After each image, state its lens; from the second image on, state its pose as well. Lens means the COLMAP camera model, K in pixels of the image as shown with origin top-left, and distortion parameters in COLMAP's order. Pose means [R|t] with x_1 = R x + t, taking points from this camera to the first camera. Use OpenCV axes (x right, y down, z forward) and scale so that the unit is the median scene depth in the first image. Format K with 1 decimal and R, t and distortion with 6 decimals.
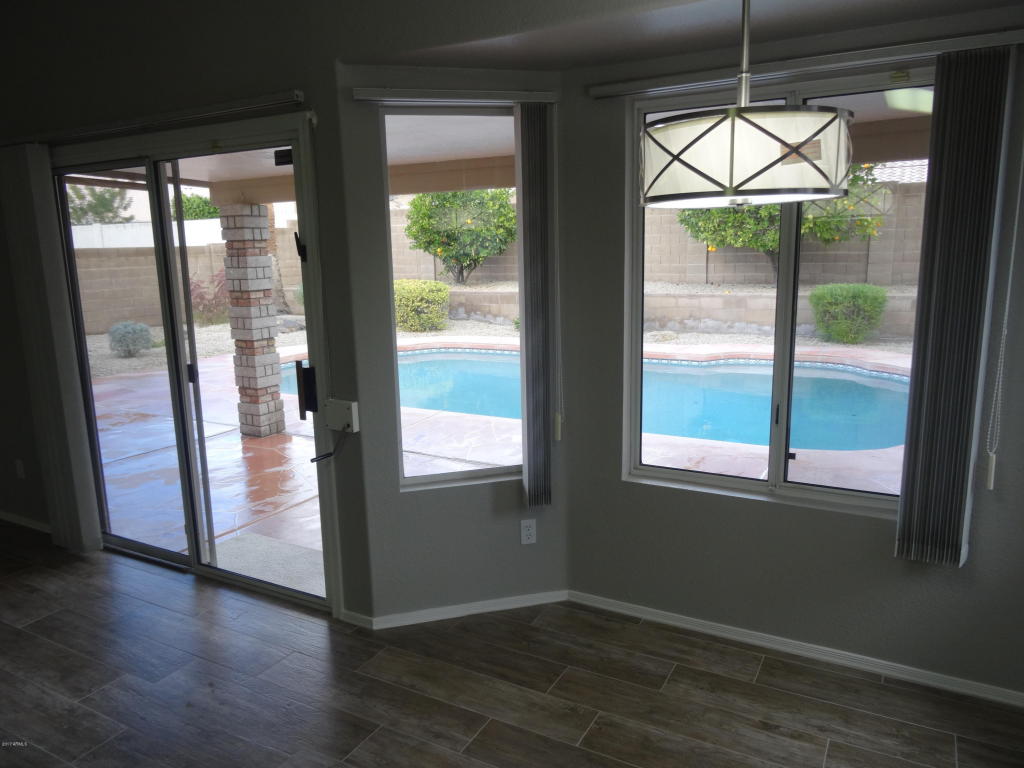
lens RADIAL K [[731.6, 0, 515.4], [0, 731.6, 387.9], [0, 0, 1]] dist [0.004374, -0.004903]
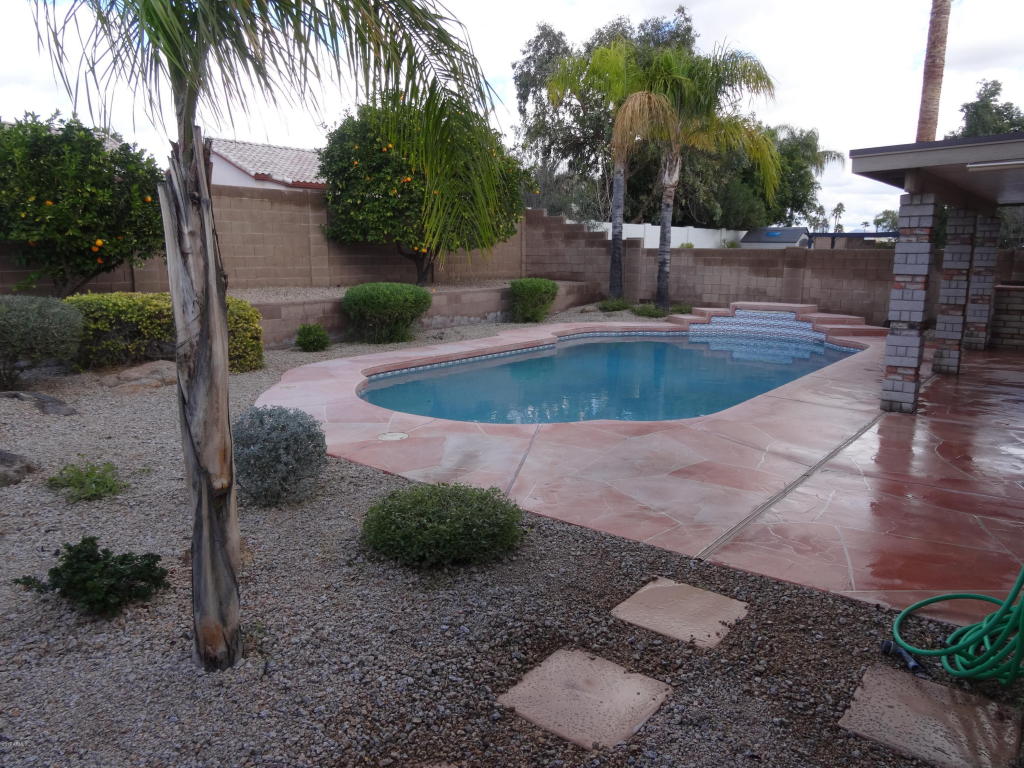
lens RADIAL K [[731.6, 0, 512.2], [0, 731.6, 390.8], [0, 0, 1]] dist [0.004374, -0.004903]
pose [[0.149289, -0.163343, 0.975209, -0.798764], [0.180330, 0.974218, 0.135572, -0.115071], [-0.972211, 0.155620, 0.174896, 0.740975]]
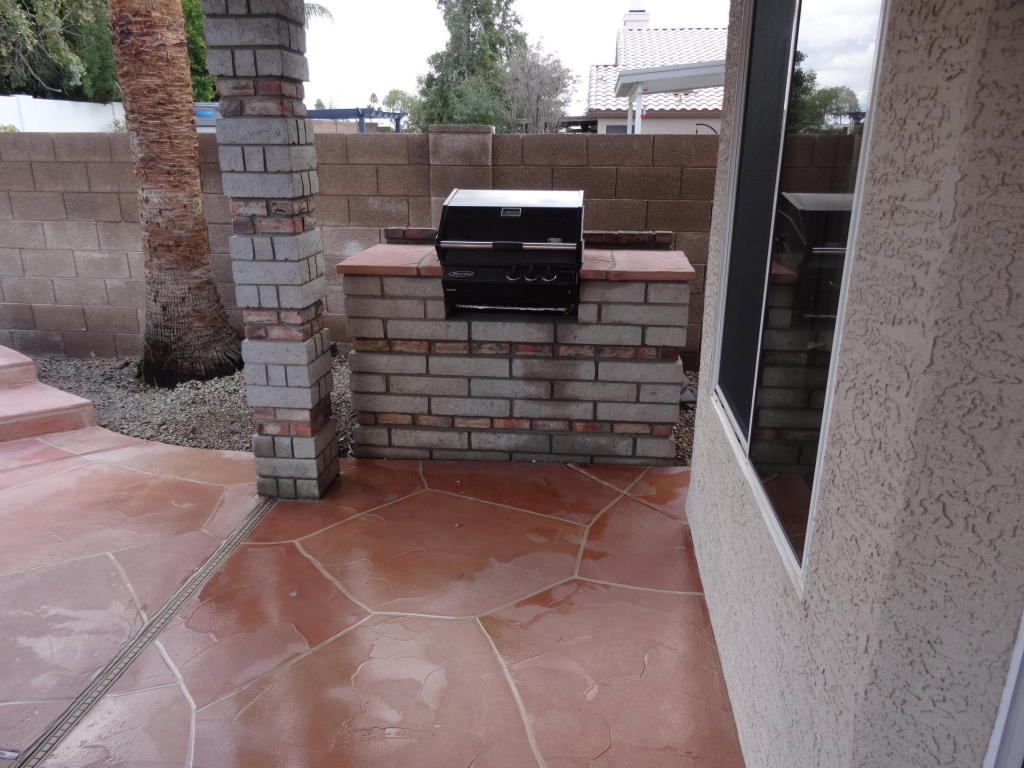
lens RADIAL K [[731.6, 0, 511.0], [0, 731.6, 385.3], [0, 0, 1]] dist [0.004374, -0.004903]
pose [[-0.385444, -0.269407, 0.882527, -0.035404], [0.182540, 0.915264, 0.359125, -0.049707], [-0.904496, 0.299519, -0.303605, 0.315630]]
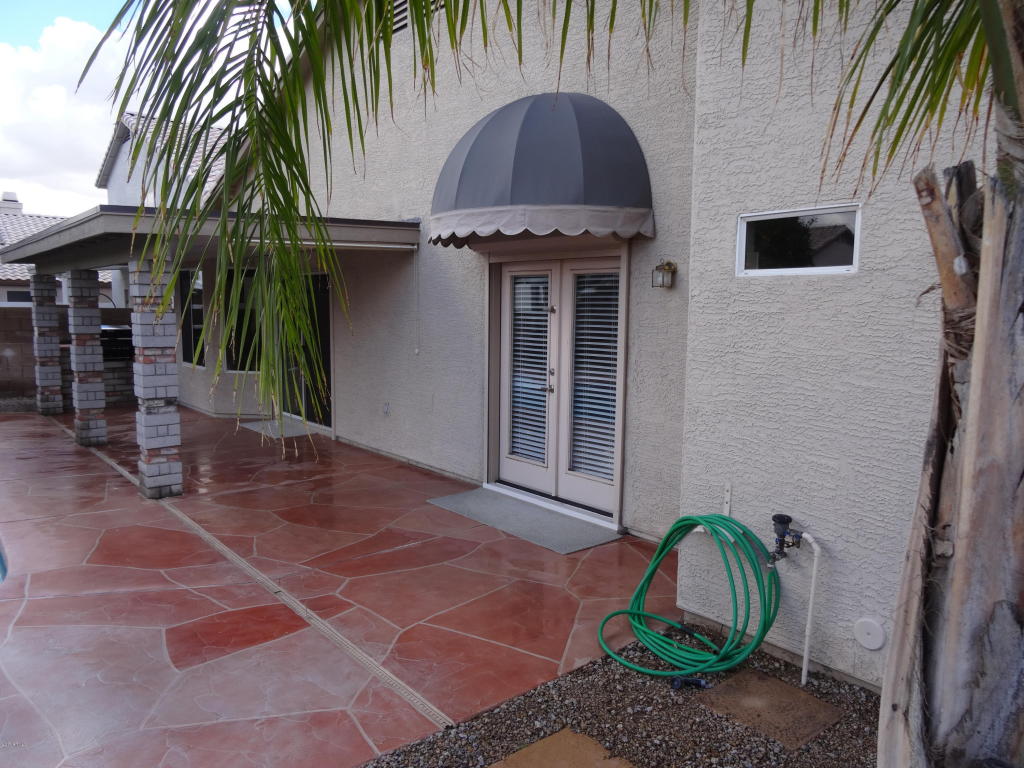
lens RADIAL K [[731.6, 0, 514.7], [0, 731.6, 382.3], [0, 0, 1]] dist [0.004374, -0.004903]
pose [[-0.937246, -0.026610, 0.347653, -0.607252], [0.074271, 0.958964, 0.273629, -0.168529], [-0.340668, 0.282278, -0.896808, 0.909080]]
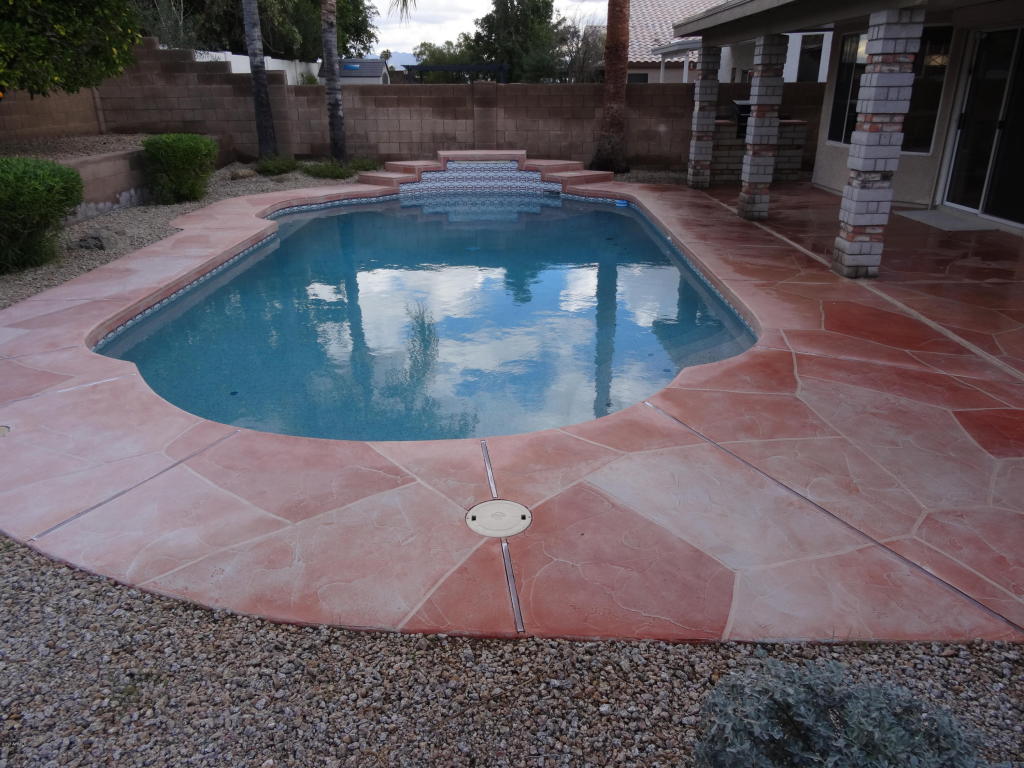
lens RADIAL K [[731.6, 0, 510.4], [0, 731.6, 386.3], [0, 0, 1]] dist [0.004374, -0.004903]
pose [[-0.481897, -0.307836, 0.820373, -0.518619], [0.184792, 0.879493, 0.438570, -0.167398], [-0.856520, 0.362944, -0.366939, 0.970634]]
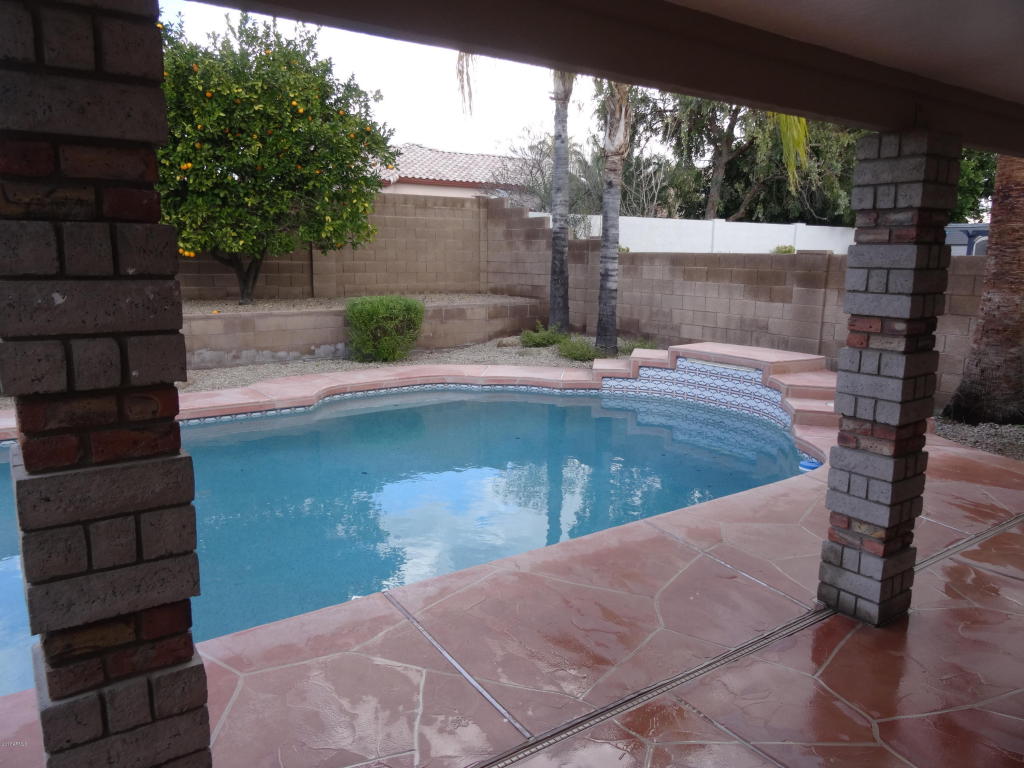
lens RADIAL K [[731.6, 0, 511.4], [0, 731.6, 388.5], [0, 0, 1]] dist [0.004374, -0.004903]
pose [[0.430671, -0.138334, 0.891844, -0.264827], [0.153317, 0.985034, 0.078752, -0.068092], [-0.889391, 0.102818, 0.445435, 0.417915]]
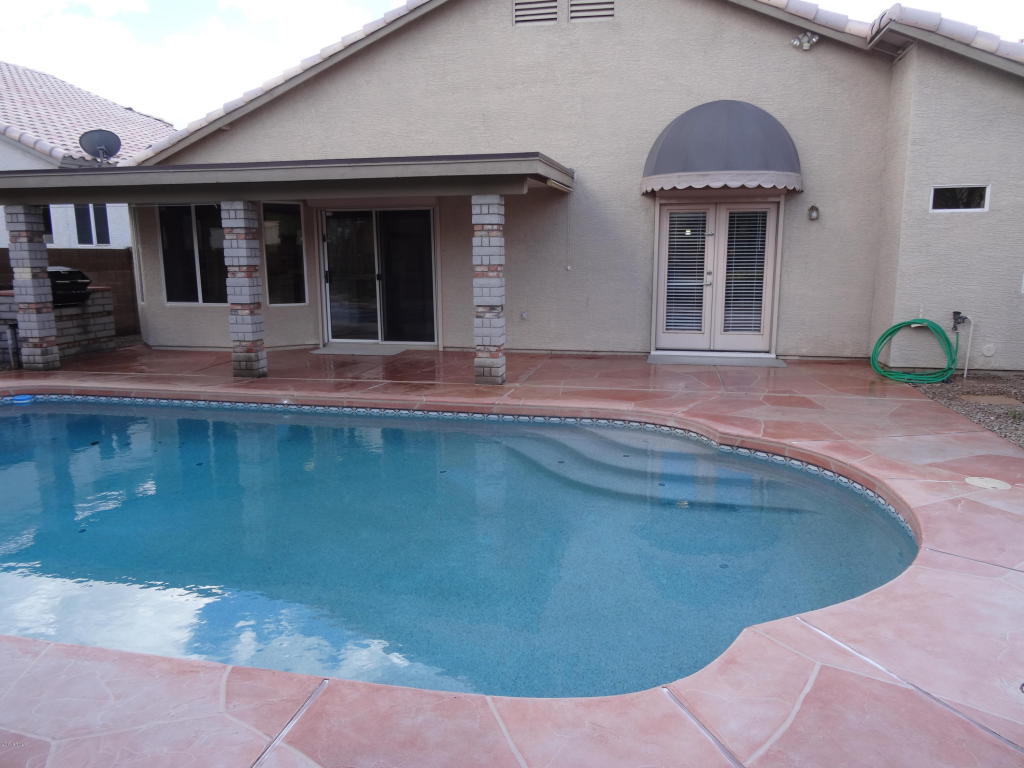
lens RADIAL K [[731.6, 0, 515.5], [0, 731.6, 381.0], [0, 0, 1]] dist [0.004374, -0.004903]
pose [[-0.954152, 0.078573, -0.288826, -0.019780], [-0.030394, 0.934511, 0.354633, -0.204718], [0.297776, 0.347152, -0.889278, 1.143214]]
